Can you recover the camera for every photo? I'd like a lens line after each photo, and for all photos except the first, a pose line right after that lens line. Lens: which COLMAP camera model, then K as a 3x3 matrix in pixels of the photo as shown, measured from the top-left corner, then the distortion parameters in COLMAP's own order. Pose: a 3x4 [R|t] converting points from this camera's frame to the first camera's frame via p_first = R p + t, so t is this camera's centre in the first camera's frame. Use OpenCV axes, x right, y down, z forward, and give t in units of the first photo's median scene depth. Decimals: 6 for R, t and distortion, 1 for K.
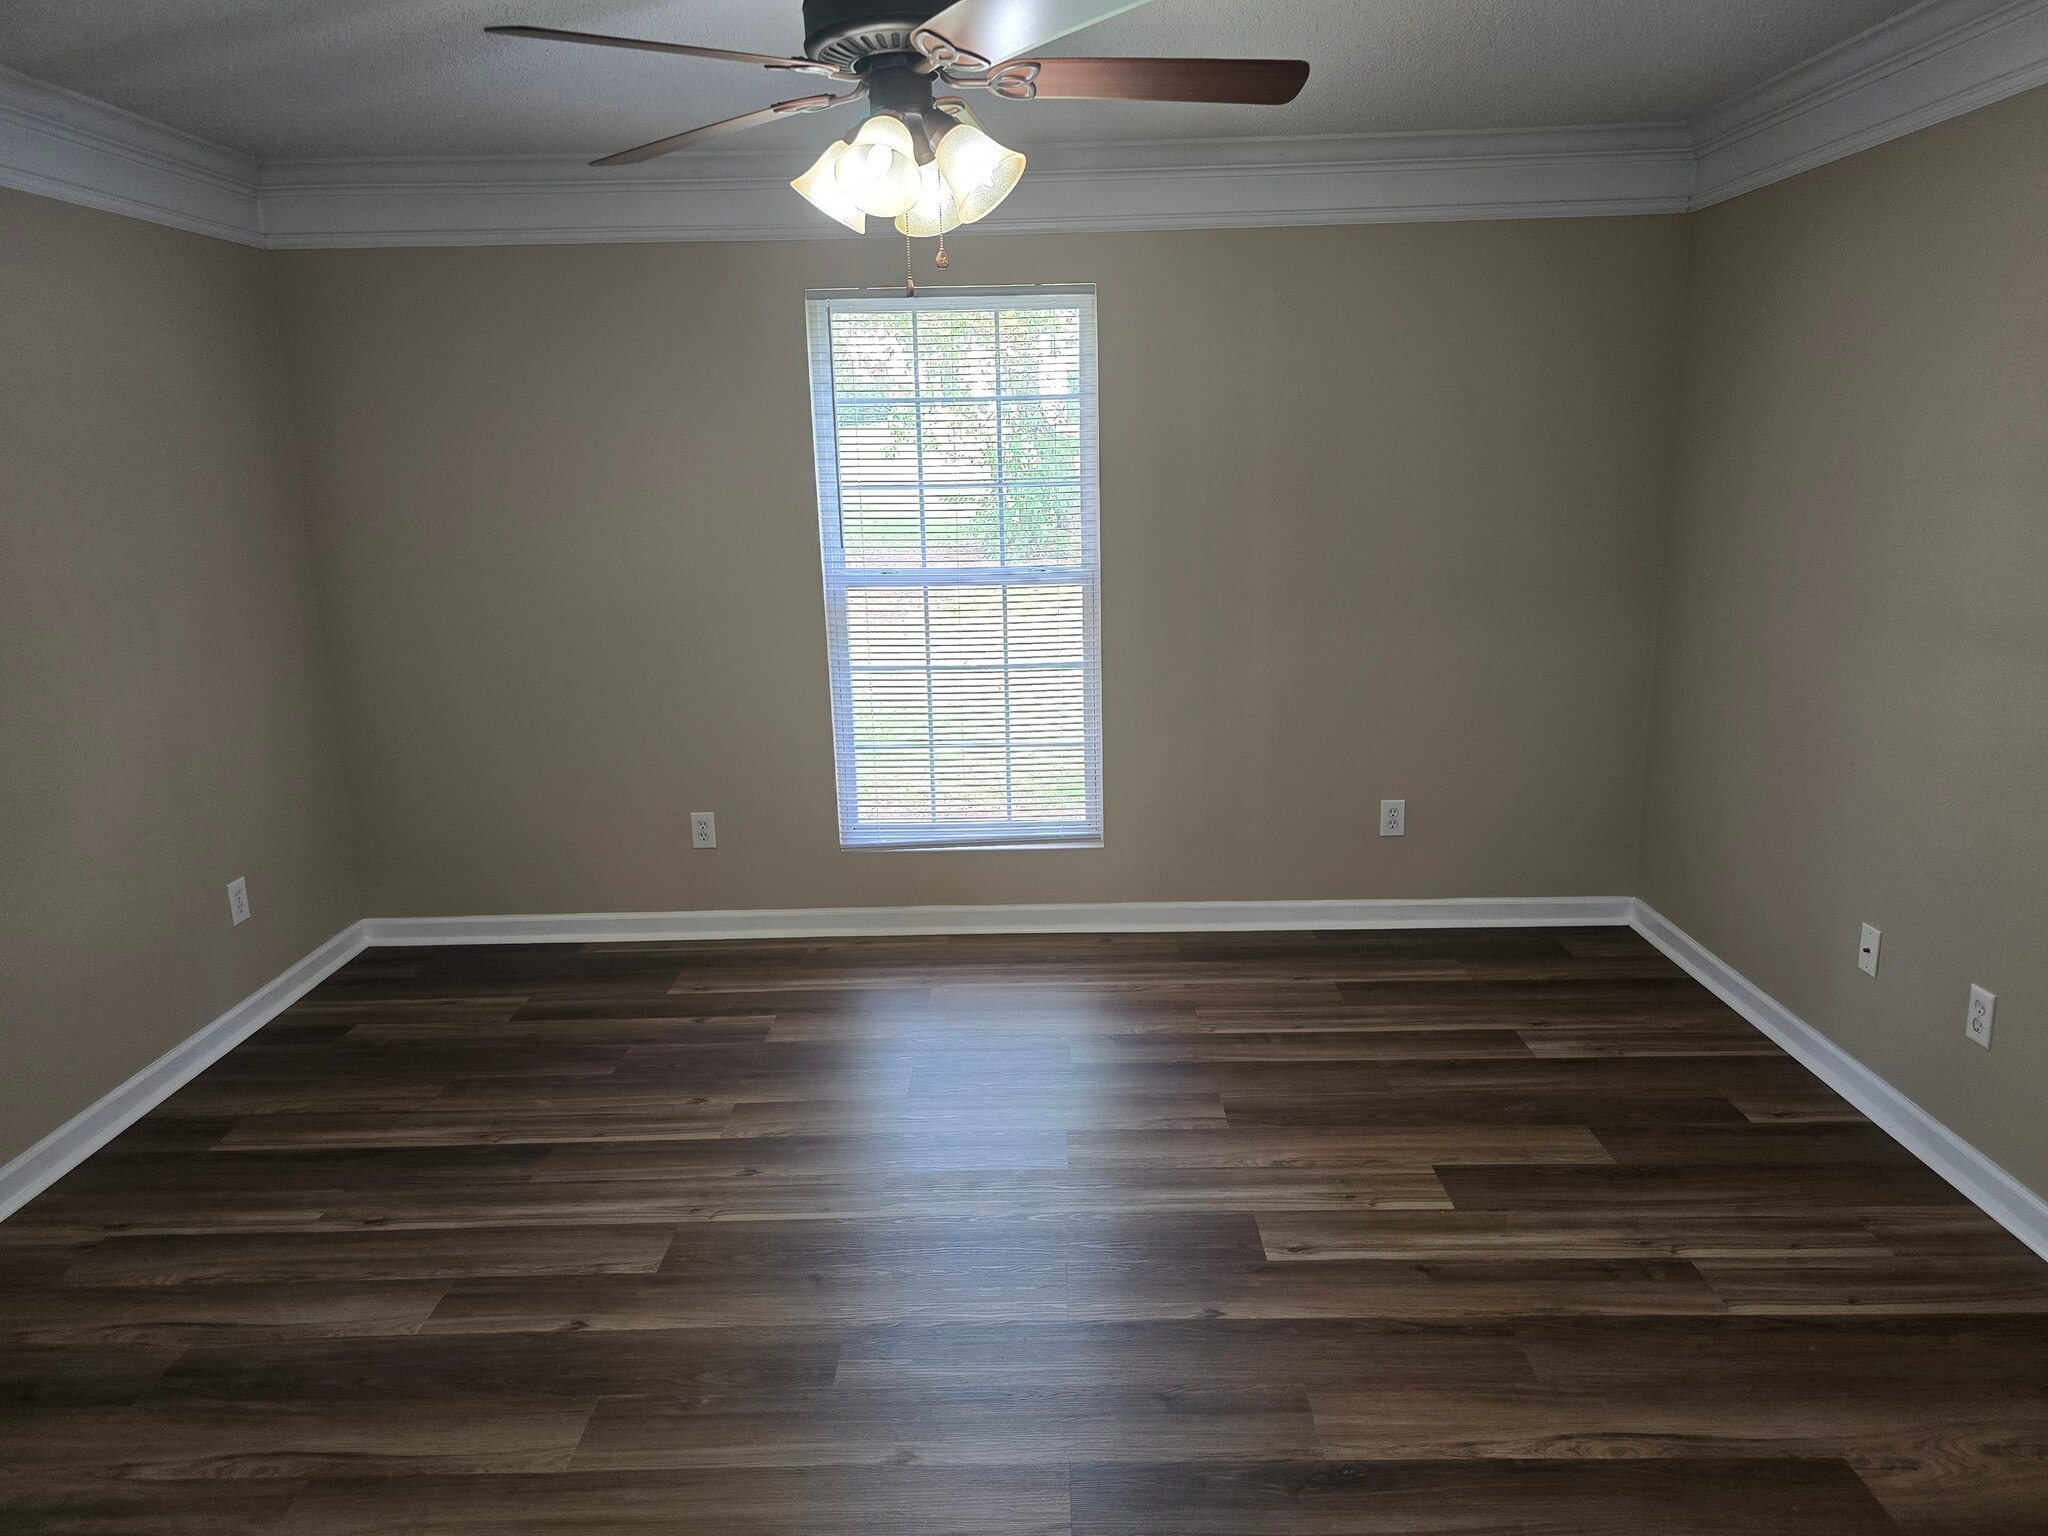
lens RADIAL K [[1375.8, 0, 1020.1], [0, 1375.8, 761.7], [0, 0, 1]] dist [0.044887, -0.031862]
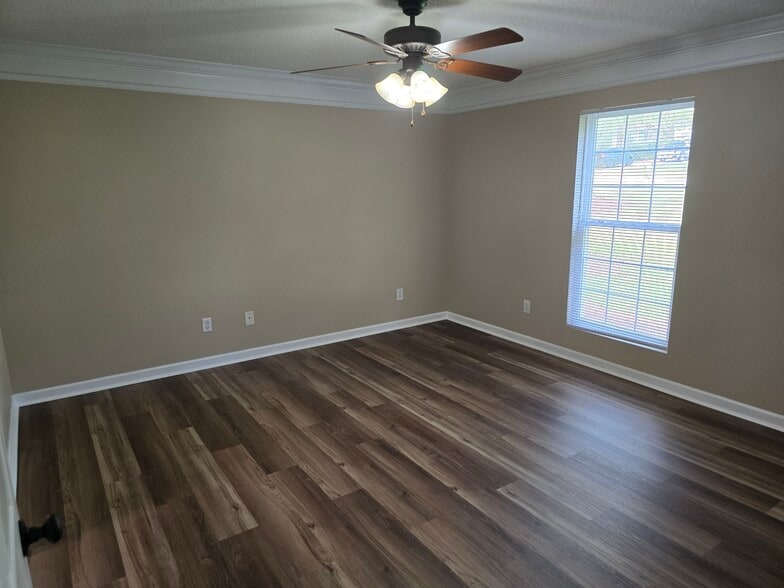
lens RADIAL K [[526.7, 0, 390.5], [0, 526.7, 291.6], [0, 0, 1]] dist [0.044887, -0.031862]
pose [[0.565136, 0.191861, -0.802378, 0.563058], [-0.186235, 0.977146, 0.102481, -0.046144], [0.803702, 0.091515, 0.587952, 0.162826]]
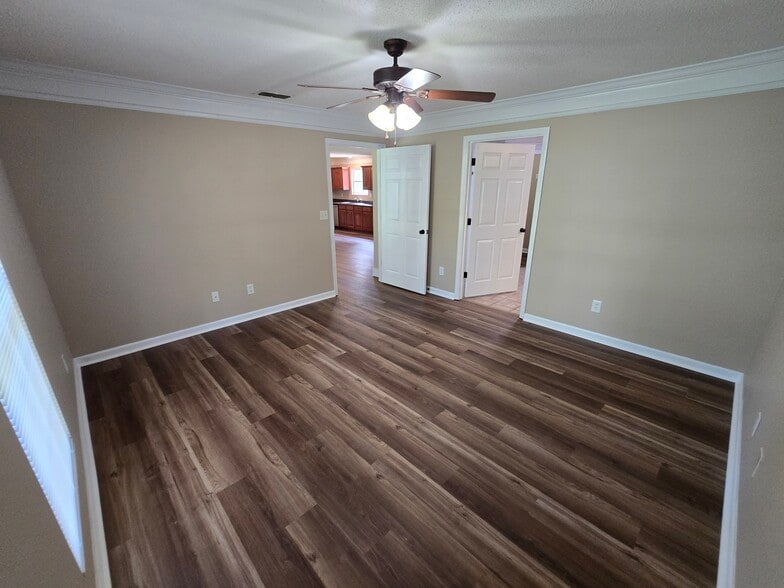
lens RADIAL K [[335.5, 0, 397.7], [0, 335.5, 292.4], [0, 0, 1]] dist [-0.001135, -0.000038]
pose [[-0.713542, -0.193366, 0.673400, -0.514721], [0.173390, 0.882522, 0.437140, -0.231534], [-0.678818, 0.428679, -0.596189, 1.070741]]
